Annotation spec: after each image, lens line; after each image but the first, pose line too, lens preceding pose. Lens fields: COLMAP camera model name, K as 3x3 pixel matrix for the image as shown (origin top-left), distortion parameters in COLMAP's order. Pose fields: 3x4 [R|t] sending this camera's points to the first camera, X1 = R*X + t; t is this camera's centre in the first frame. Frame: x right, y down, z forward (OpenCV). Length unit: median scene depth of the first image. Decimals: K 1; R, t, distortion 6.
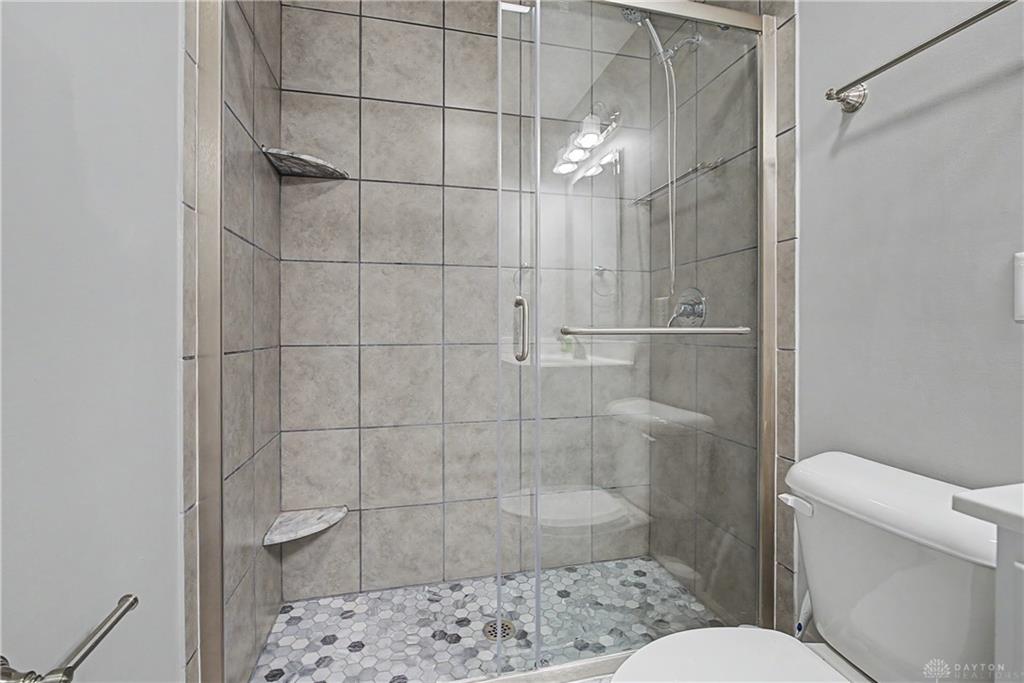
lens RADIAL K [[458.5, 0, 507.3], [0, 458.5, 332.9], [0, 0, 1]] dist [-0.010518, 0.002086]
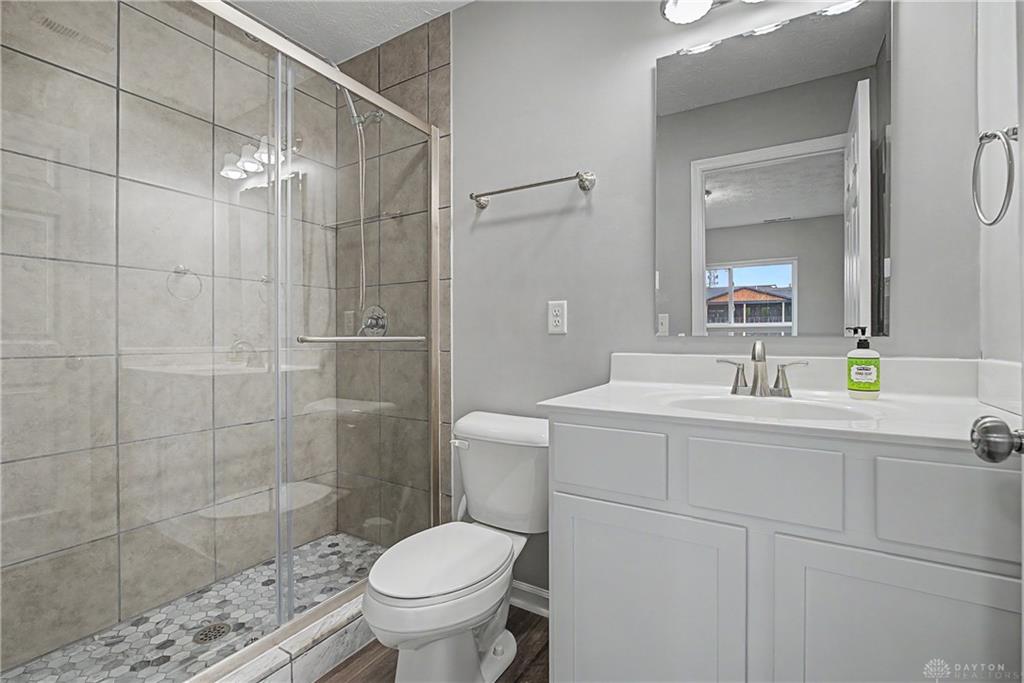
lens RADIAL K [[458.5, 0, 512.7], [0, 458.5, 340.4], [0, 0, 1]] dist [-0.010518, 0.002086]
pose [[0.703850, -0.004870, 0.710332, -0.251196], [0.006681, 0.999978, 0.000236, 0.001171], [-0.710318, 0.004580, 0.703866, -0.184928]]
